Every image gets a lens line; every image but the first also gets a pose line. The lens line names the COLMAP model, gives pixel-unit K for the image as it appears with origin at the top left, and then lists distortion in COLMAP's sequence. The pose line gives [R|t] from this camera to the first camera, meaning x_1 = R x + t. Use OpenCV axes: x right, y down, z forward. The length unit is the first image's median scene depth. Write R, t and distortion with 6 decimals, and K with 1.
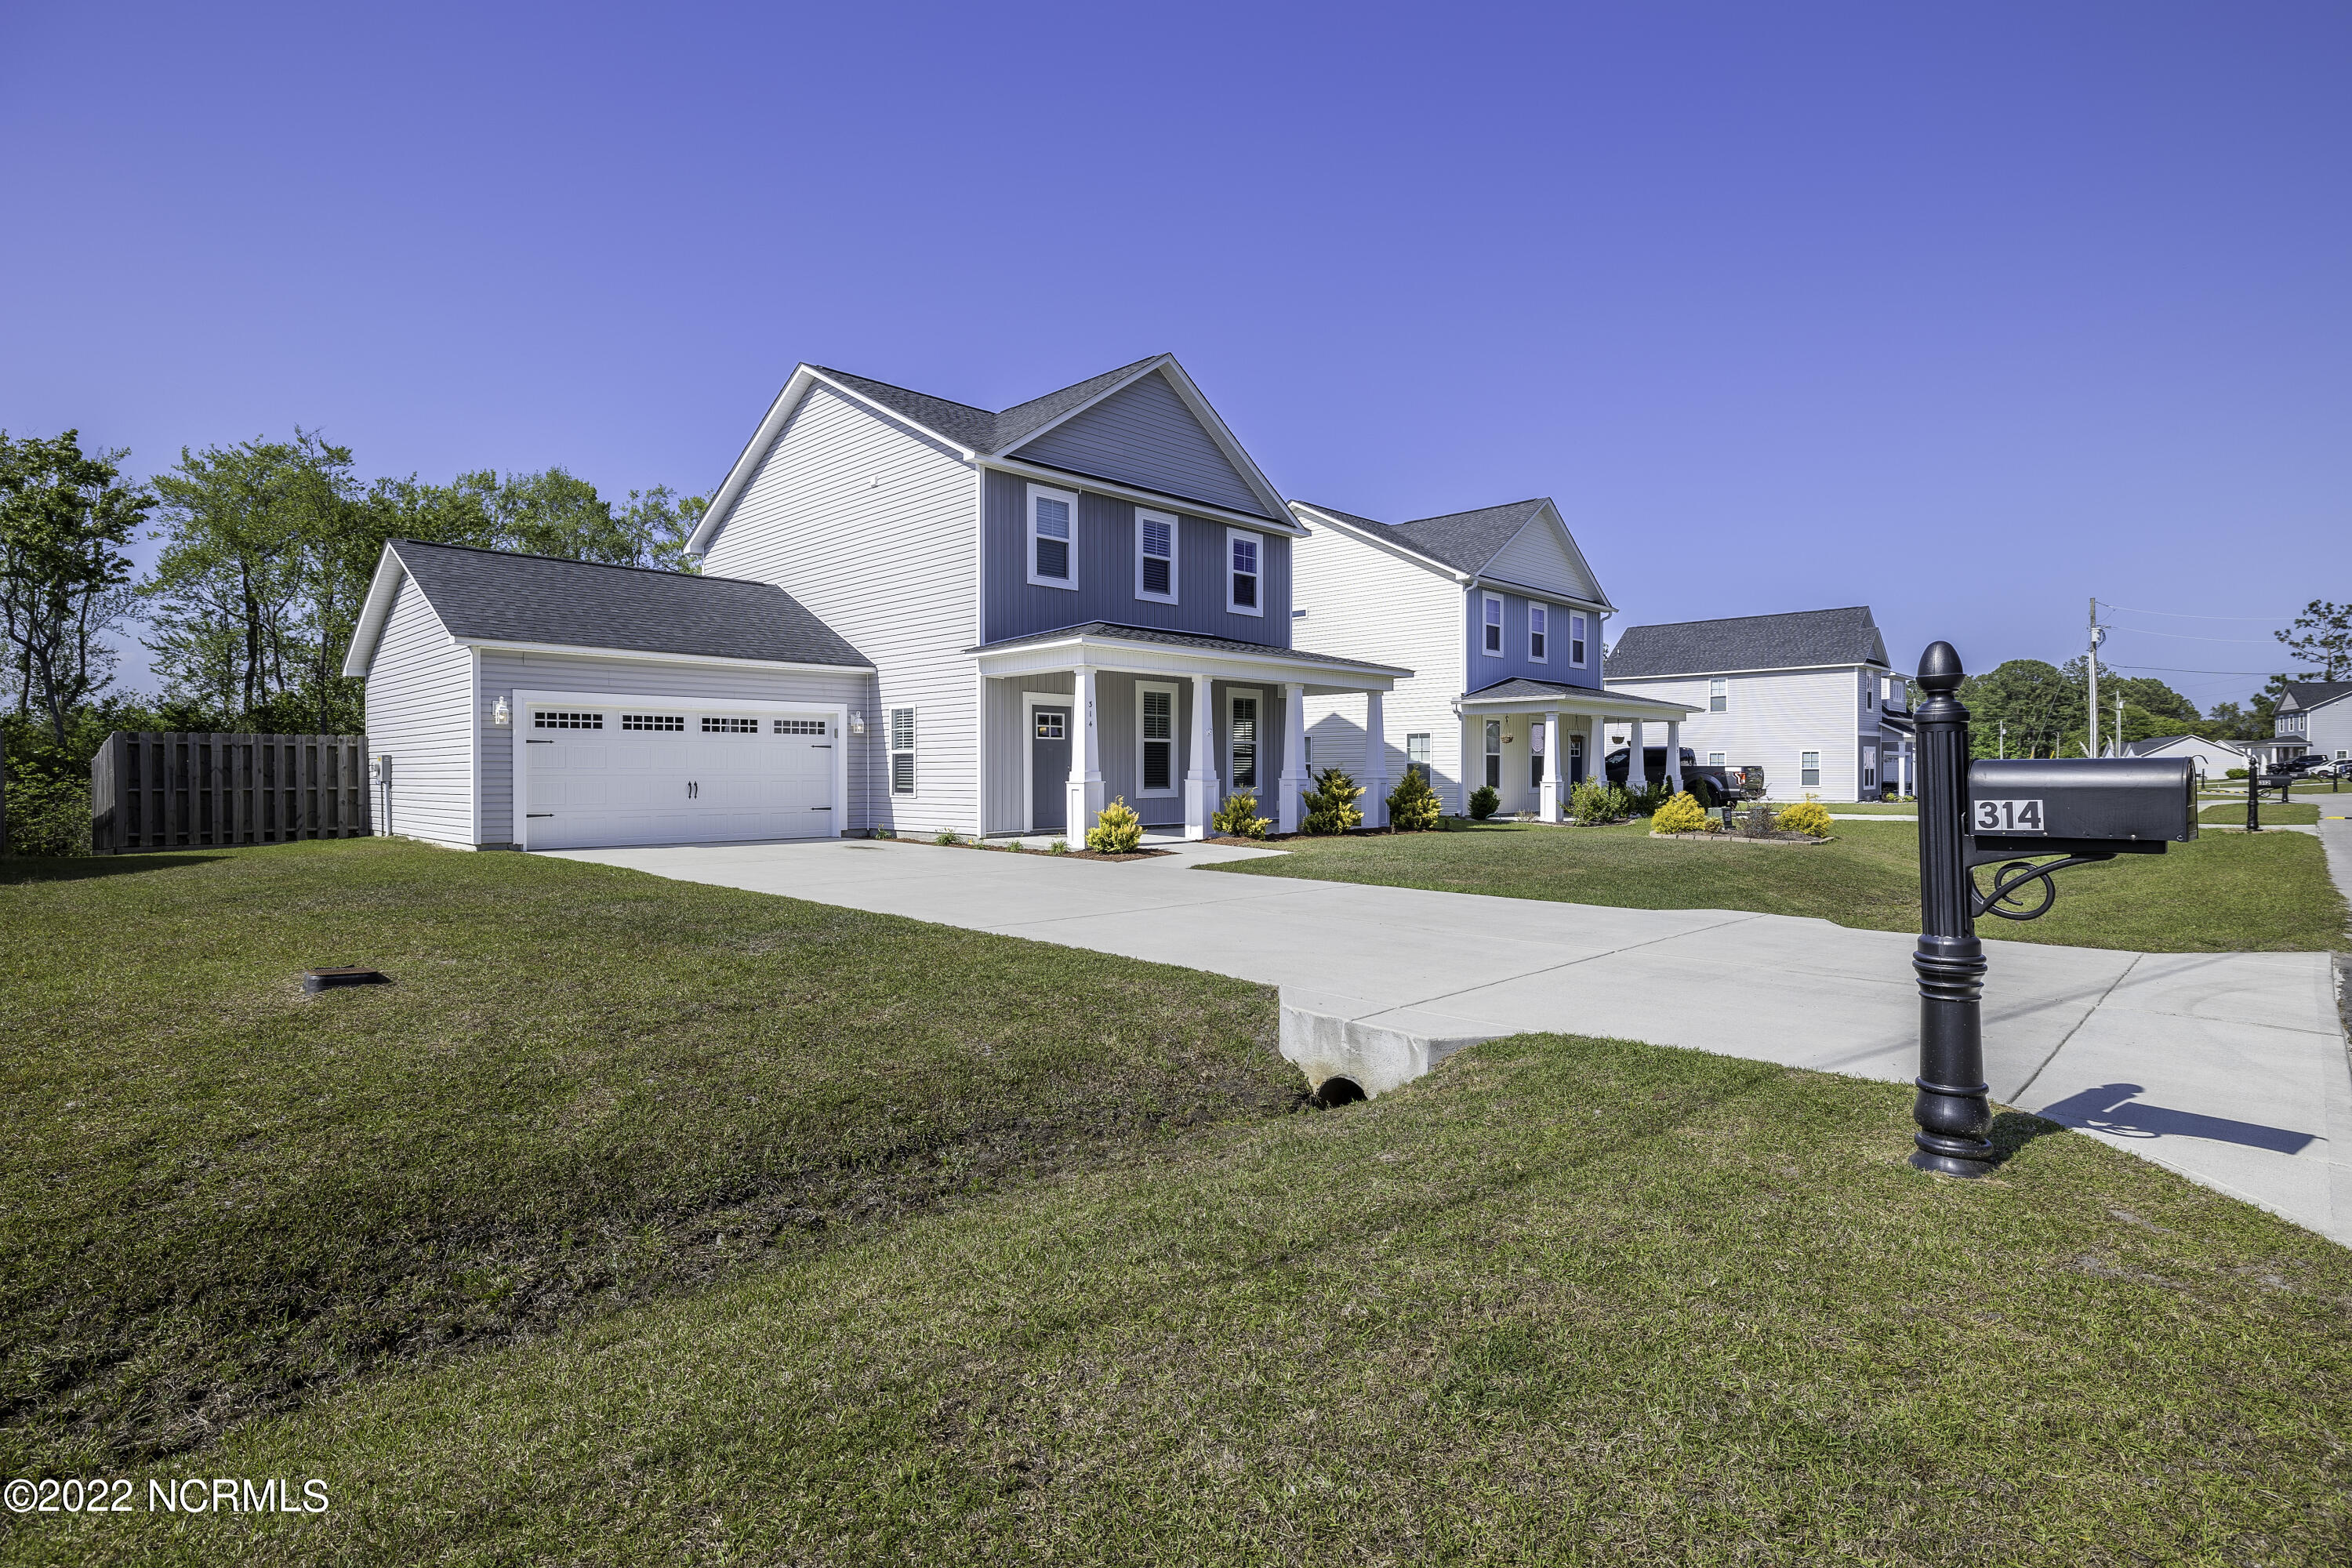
lens RADIAL K [[1149.7, 0, 1183.9], [0, 1149.7, 777.0], [0, 0, 1]] dist [0.004067, 0.001645]
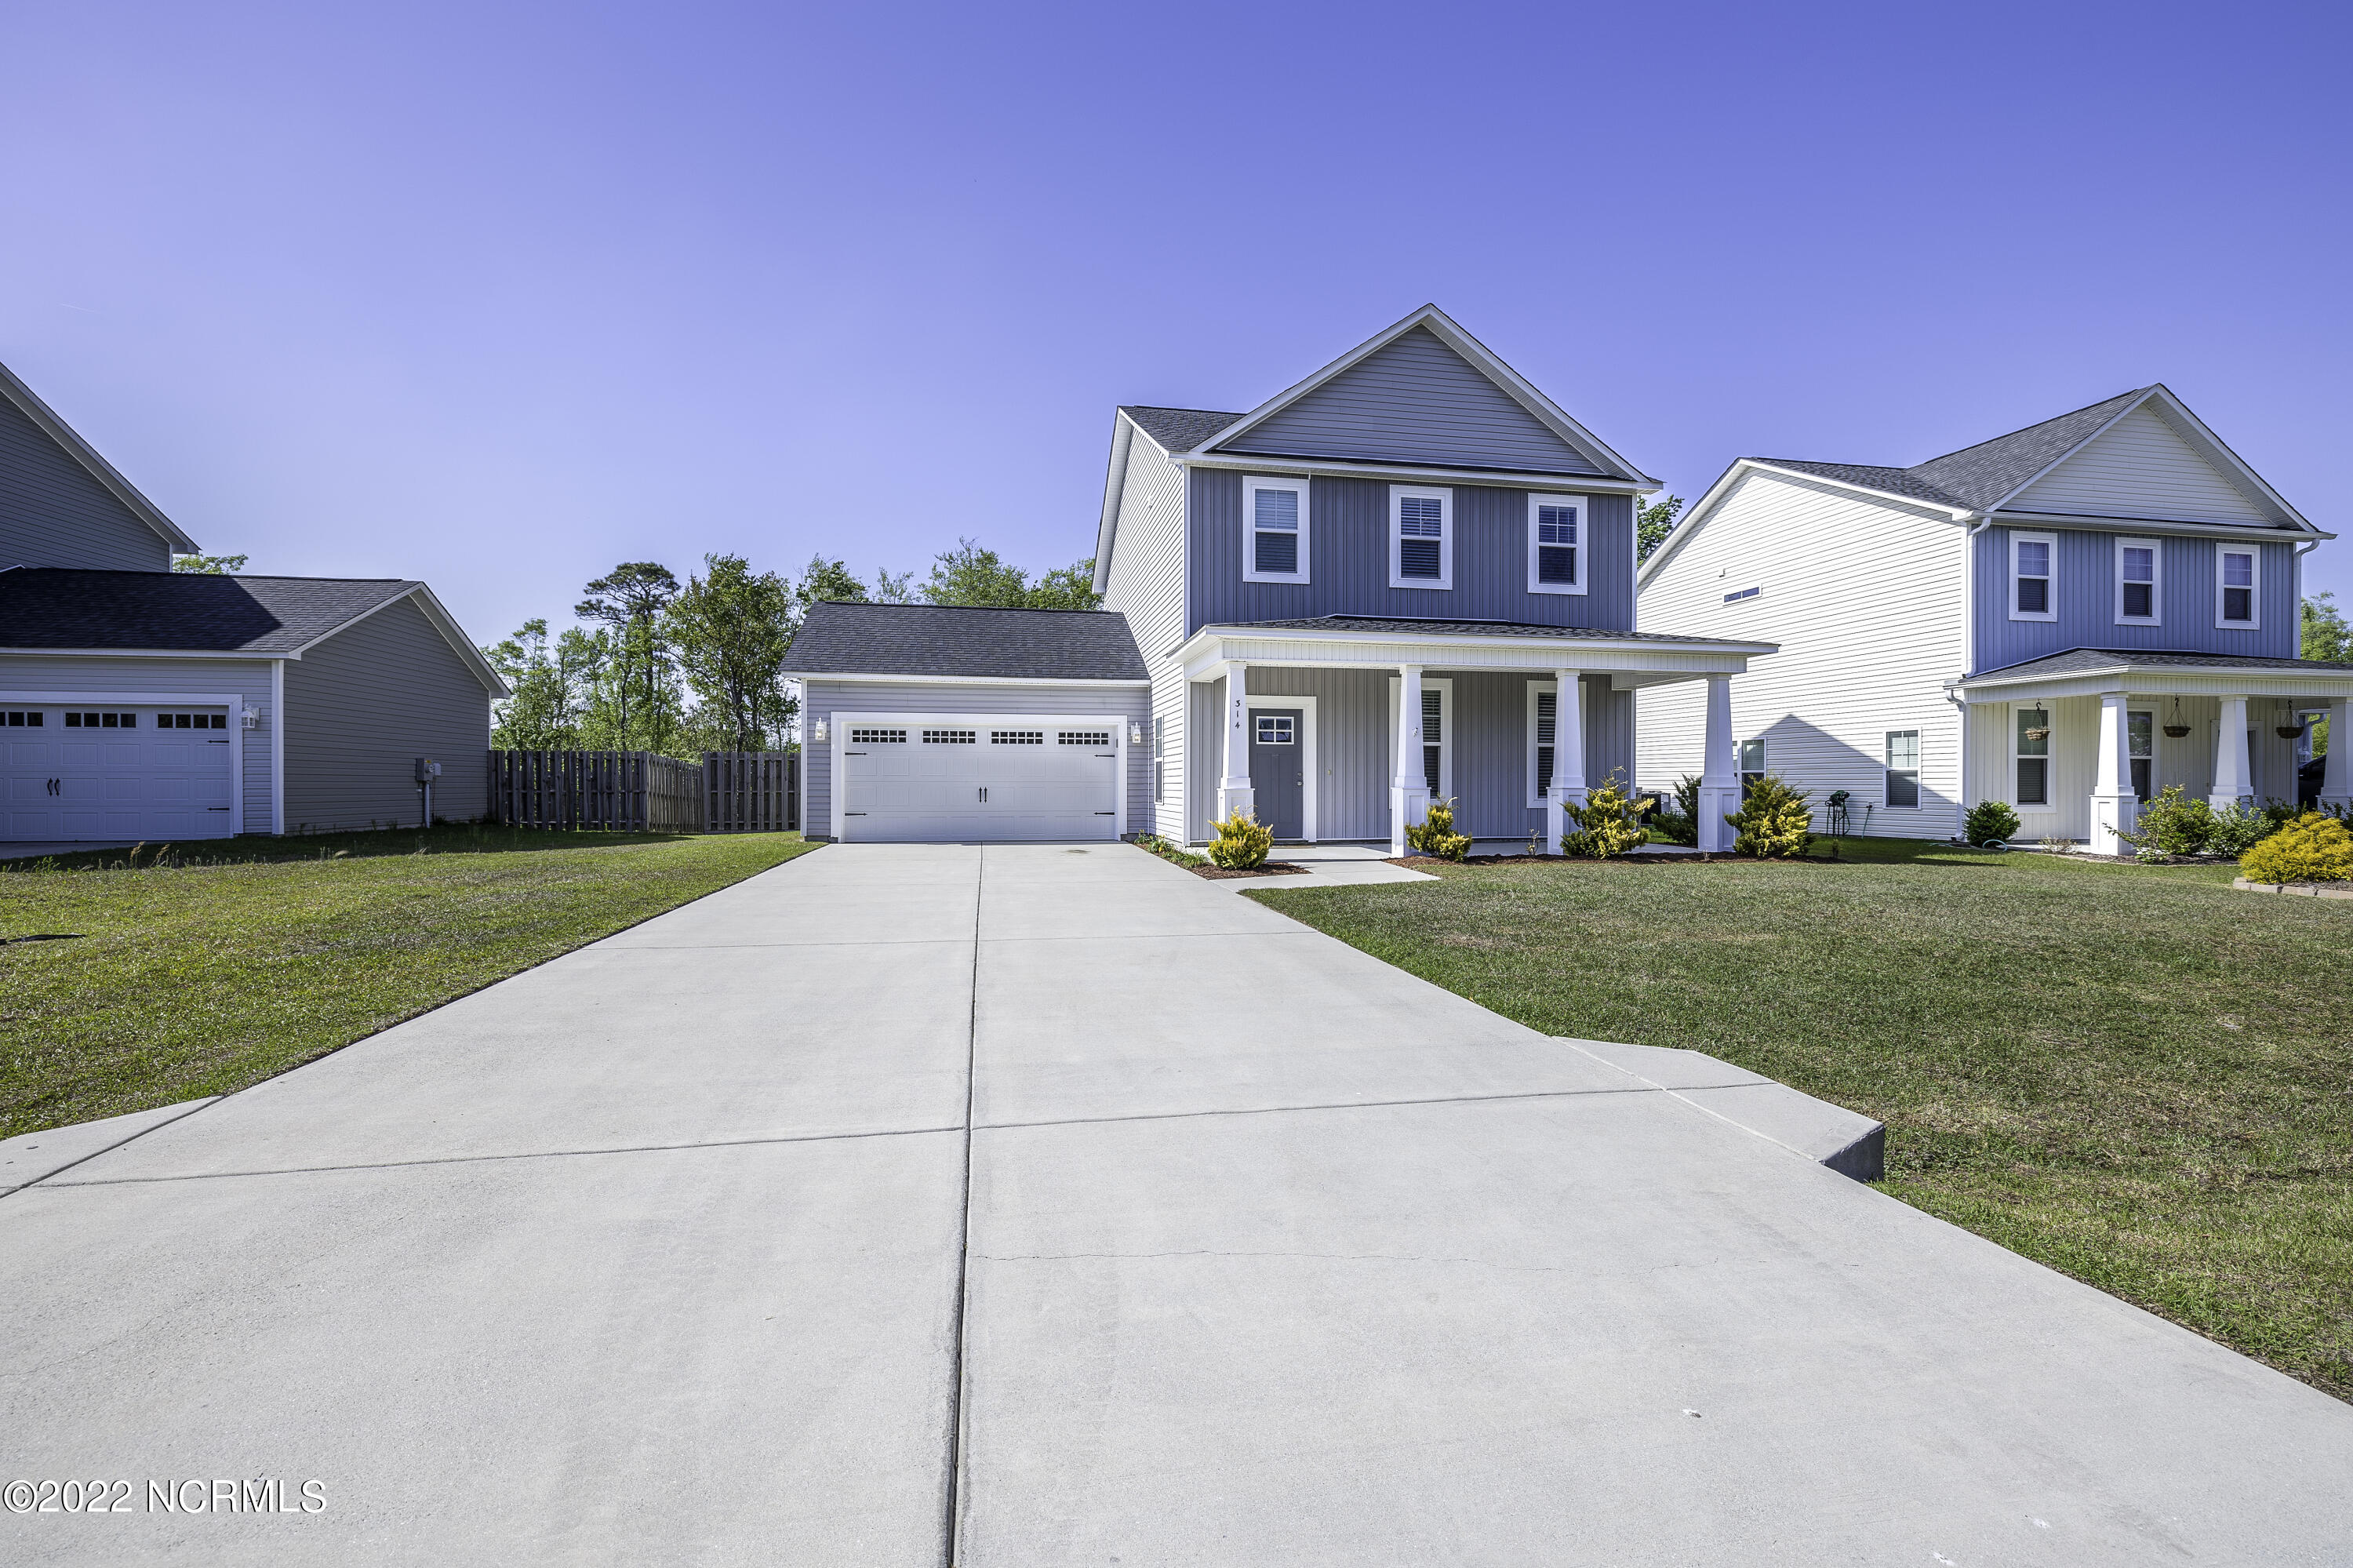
lens RADIAL K [[1008.5, 0, 1176.5], [0, 1008.5, 784.0], [0, 0, 1]] dist [0.001683, 0.000155]
pose [[0.824487, 0.002389, -0.565877, 0.267890], [-0.004918, 0.999984, -0.002944, 0.002091], [0.565860, 0.005210, 0.824485, 0.257527]]
